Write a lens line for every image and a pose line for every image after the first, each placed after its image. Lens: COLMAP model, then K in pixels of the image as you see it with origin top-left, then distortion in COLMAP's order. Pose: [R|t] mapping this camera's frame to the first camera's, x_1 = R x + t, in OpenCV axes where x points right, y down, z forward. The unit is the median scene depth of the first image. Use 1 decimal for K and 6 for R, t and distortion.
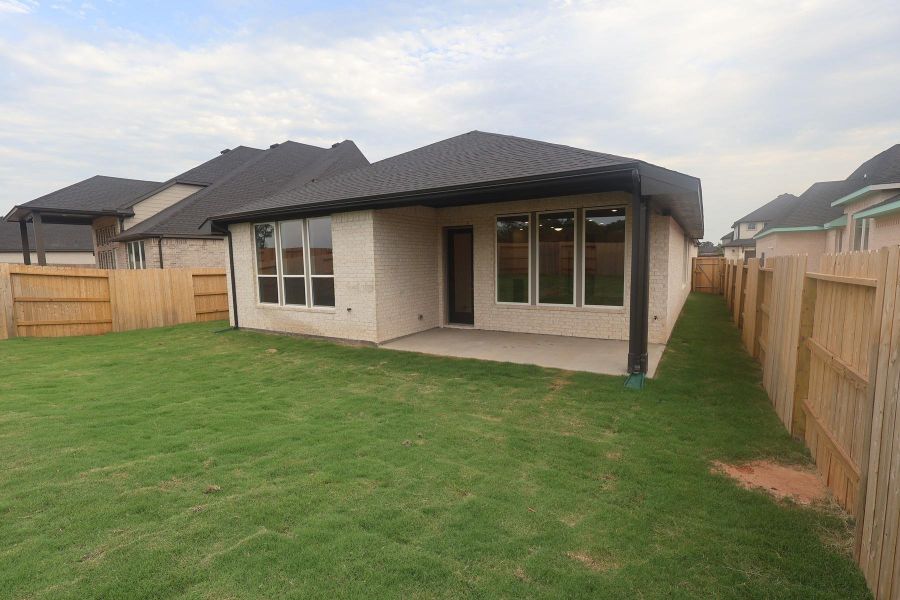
lens RADIAL K [[419.3, 0, 447.7], [0, 419.3, 299.9], [0, 0, 1]] dist [-0.001385, -0.000106]
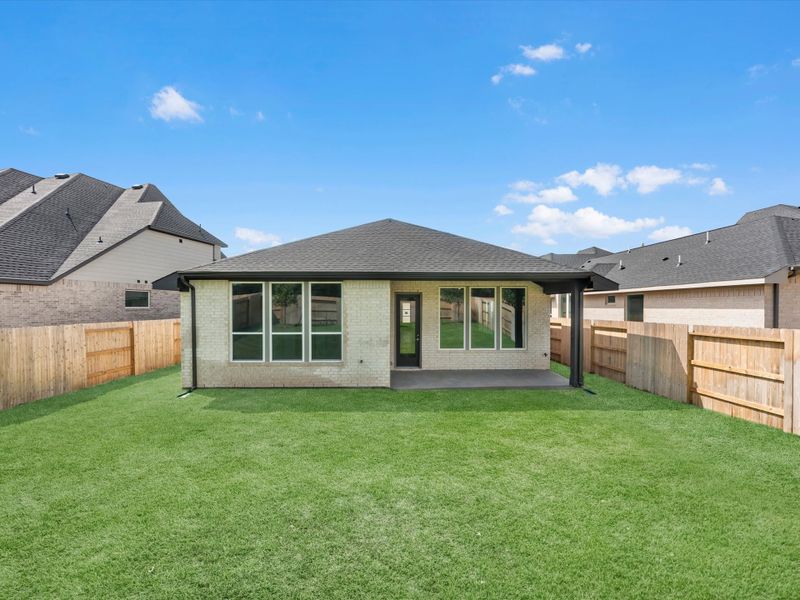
lens RADIAL K [[367.4, 0, 402.4], [0, 367.4, 309.0], [0, 0, 1]] dist [-0.001551, -0.000298]
pose [[0.845365, 0.012528, 0.534042, -0.621799], [0.033616, 0.996496, -0.076590, -0.036398], [-0.533130, 0.082698, 0.841982, 0.052400]]
